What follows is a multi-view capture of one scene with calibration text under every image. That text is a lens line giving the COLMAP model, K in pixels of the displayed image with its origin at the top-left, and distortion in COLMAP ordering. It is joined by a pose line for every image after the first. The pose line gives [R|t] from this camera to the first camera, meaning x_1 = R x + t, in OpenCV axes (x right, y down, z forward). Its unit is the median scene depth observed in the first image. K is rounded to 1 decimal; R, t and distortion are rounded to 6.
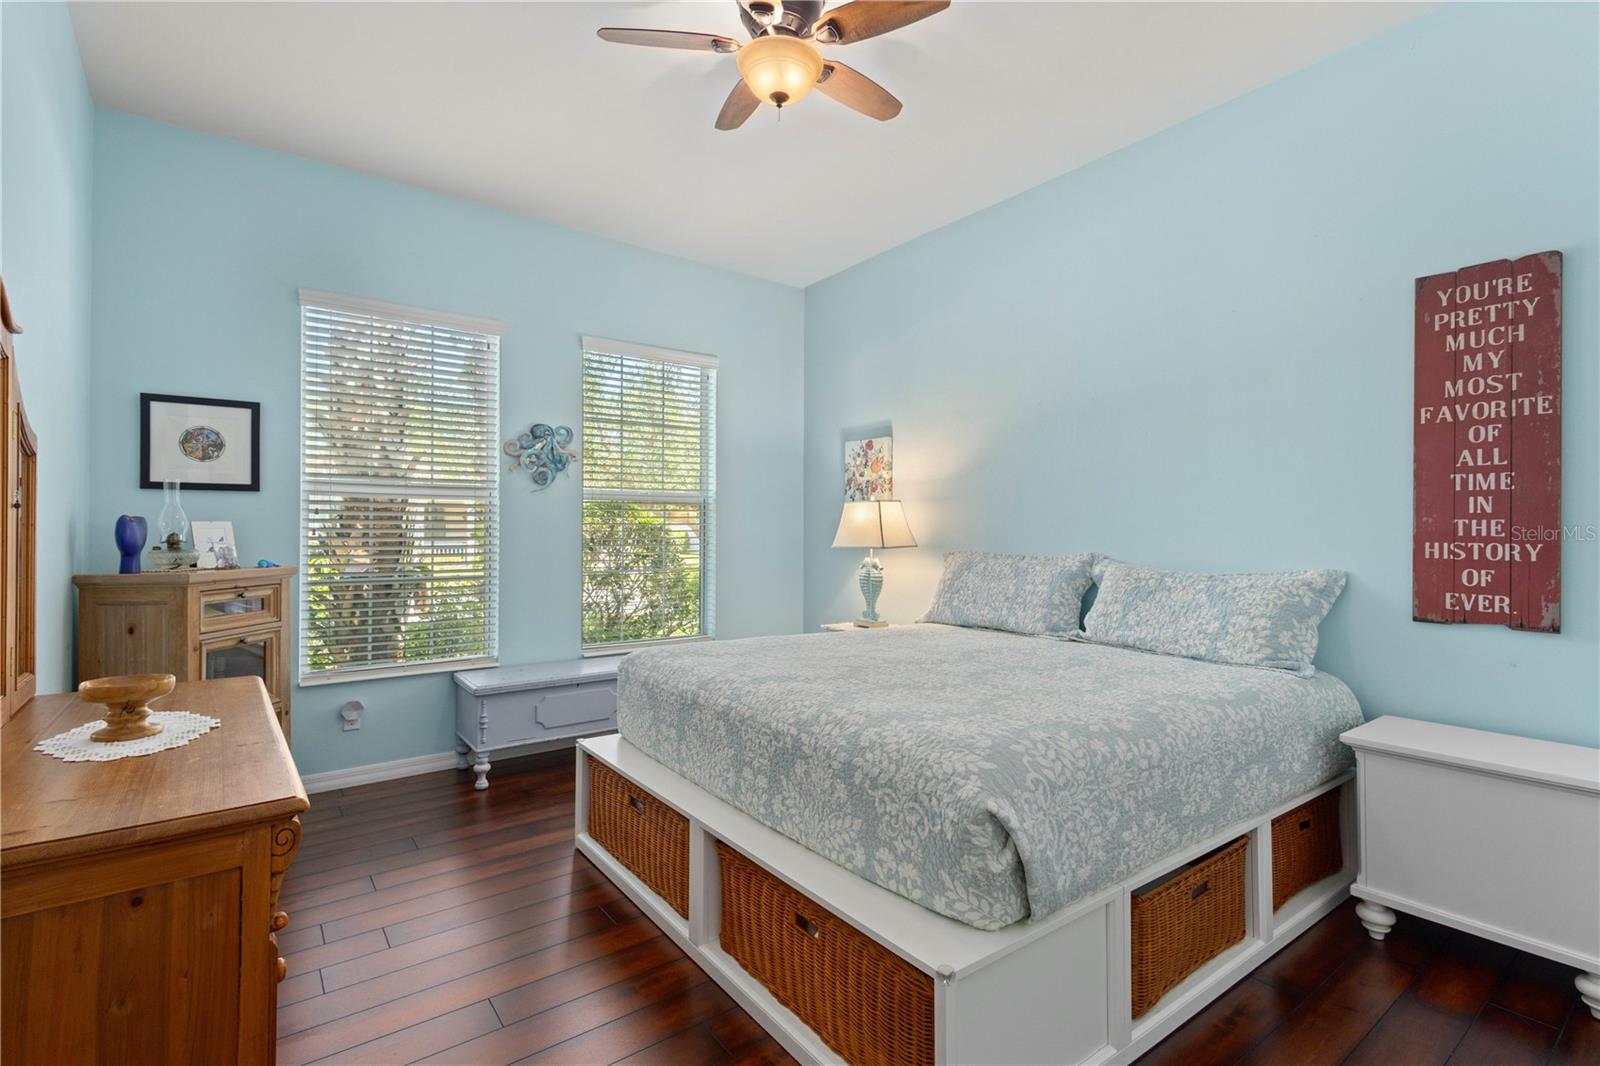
lens RADIAL K [[744.3, 0, 798.8], [0, 744.3, 530.5], [0, 0, 1]] dist [0.002583, 0.000133]
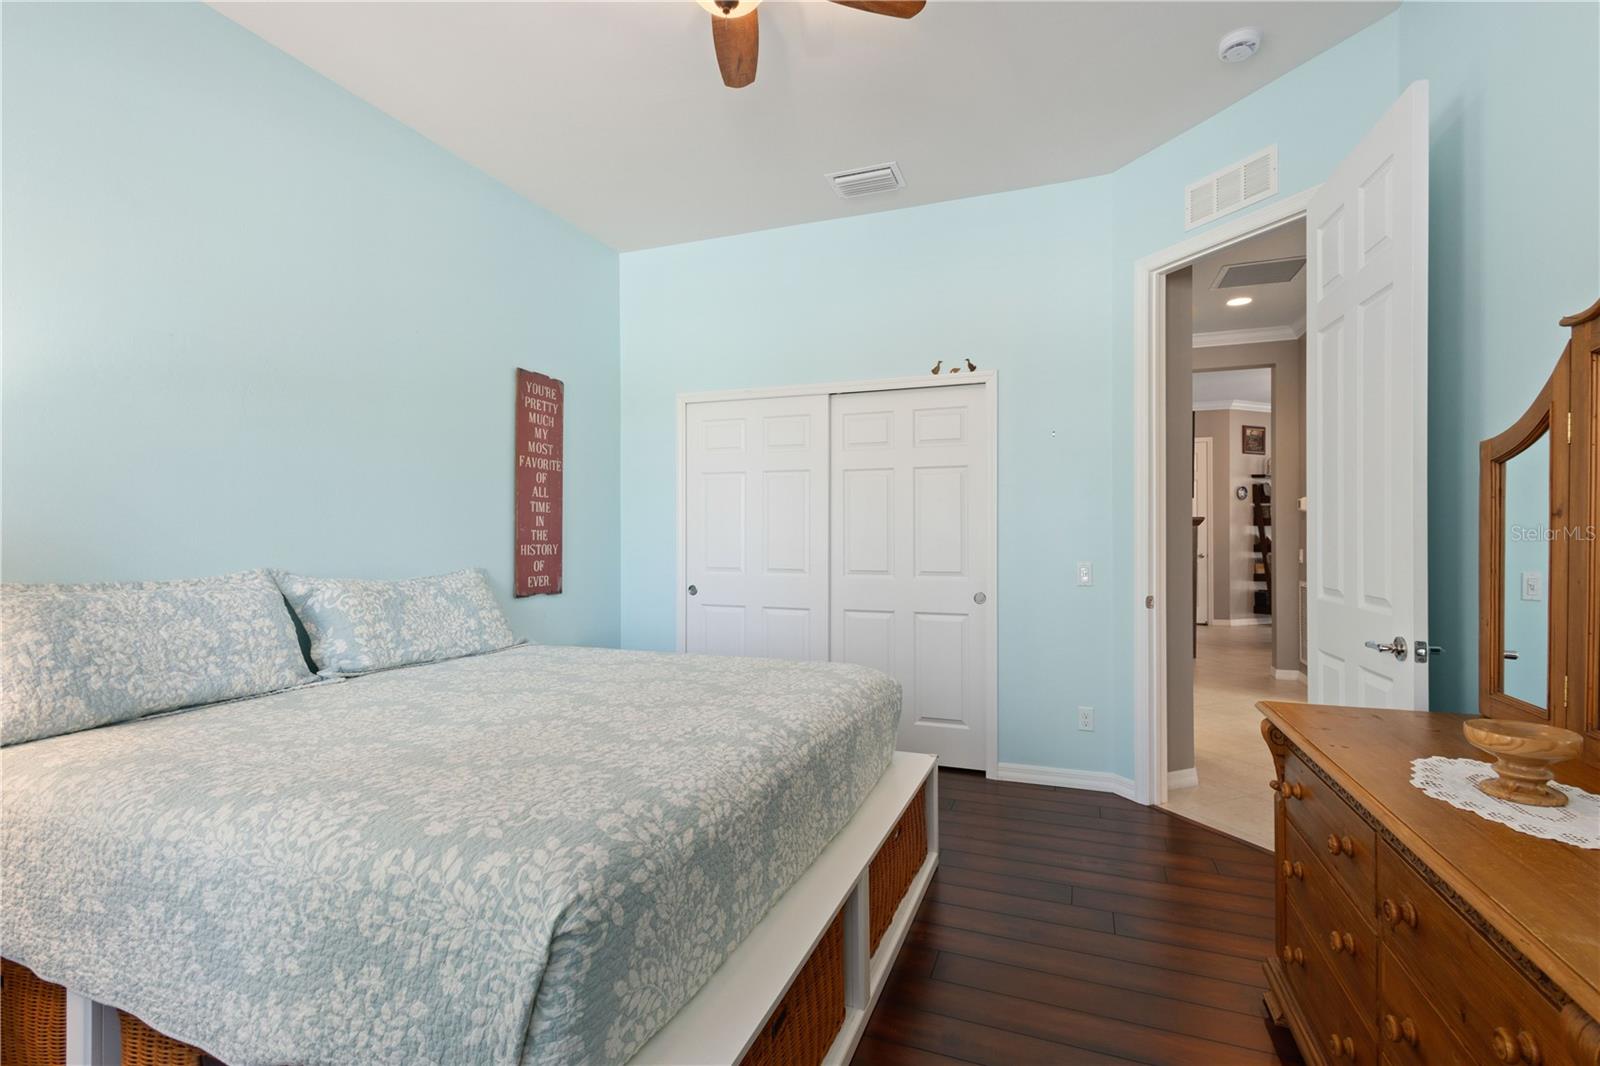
lens RADIAL K [[744.3, 0, 799.1], [0, 744.3, 532.7], [0, 0, 1]] dist [0.002583, 0.000133]
pose [[-0.540583, -0.001306, 0.841289, -0.758343], [-0.002187, 0.999998, 0.000146, -0.010383], [-0.841288, -0.001761, -0.540585, 1.391519]]
